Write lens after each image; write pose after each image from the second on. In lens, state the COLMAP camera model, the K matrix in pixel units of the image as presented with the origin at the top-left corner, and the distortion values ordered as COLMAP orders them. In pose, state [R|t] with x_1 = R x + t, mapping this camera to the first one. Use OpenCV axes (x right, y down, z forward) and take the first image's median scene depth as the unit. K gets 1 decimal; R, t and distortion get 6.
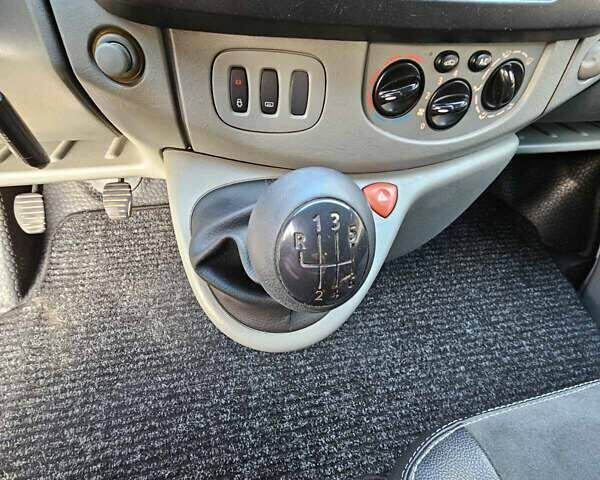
lens RADIAL K [[274.6, 0, 300.0], [0, 274.6, 240.0], [0, 0, 1]] dist [-0.001043, -0.000281]
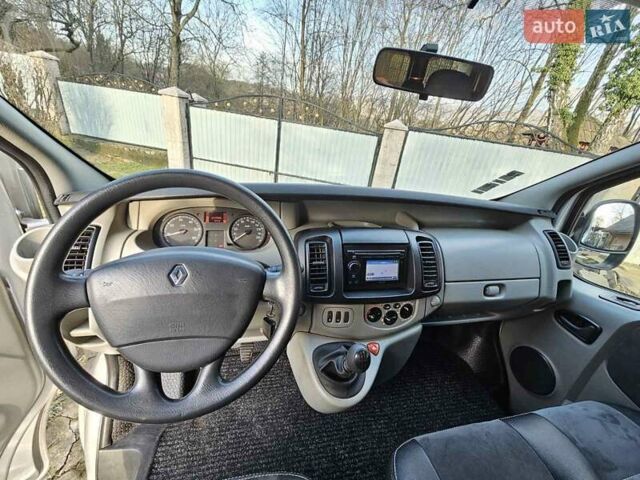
lens RADIAL K [[275.7, 0, 320.0], [0, 275.7, 240.0], [0, 0, 1]] dist [-0.001399, -0.000128]
pose [[0.997609, 0.013942, 0.067684, -0.506794], [0.021557, 0.867780, -0.496480, 0.299799], [-0.065657, 0.496753, 0.865405, -2.149498]]
